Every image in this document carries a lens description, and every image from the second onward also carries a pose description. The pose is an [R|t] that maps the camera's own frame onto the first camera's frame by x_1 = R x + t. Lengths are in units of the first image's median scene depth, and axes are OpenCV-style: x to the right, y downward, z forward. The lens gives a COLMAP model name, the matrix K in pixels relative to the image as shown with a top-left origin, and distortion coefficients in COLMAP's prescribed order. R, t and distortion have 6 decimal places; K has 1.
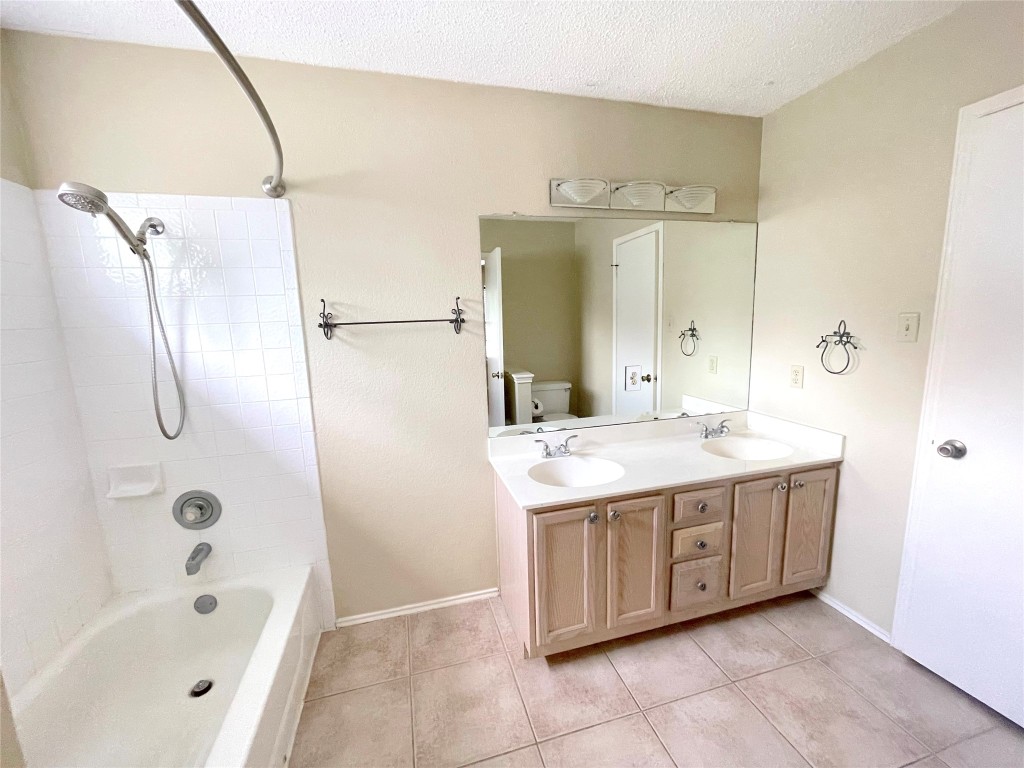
lens RADIAL K [[414.9, 0, 515.7], [0, 414.9, 383.7], [0, 0, 1]] dist [-0.018536, 0.004671]
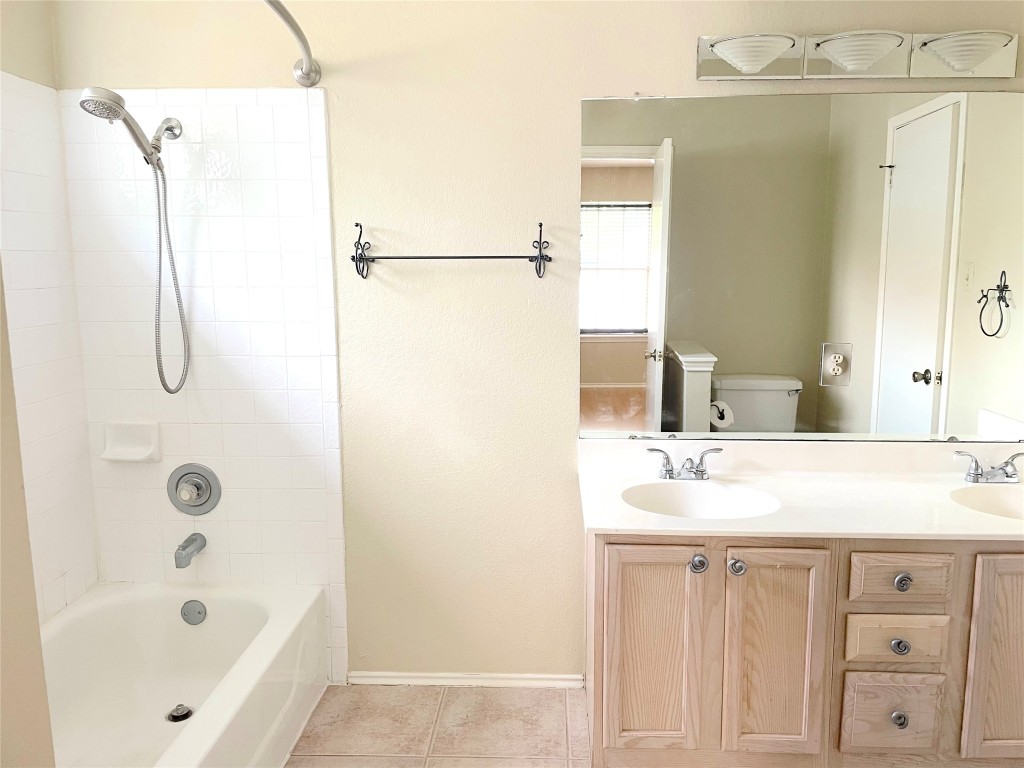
lens RADIAL K [[776.4, 0, 535.5], [0, 776.4, 380.6], [0, 0, 1]] dist [0.064131, -0.114372]
pose [[0.953746, 0.072083, -0.291845, 0.255181], [-0.073250, 0.997289, 0.006942, 0.041986], [0.291554, 0.014756, 0.956441, -0.230215]]
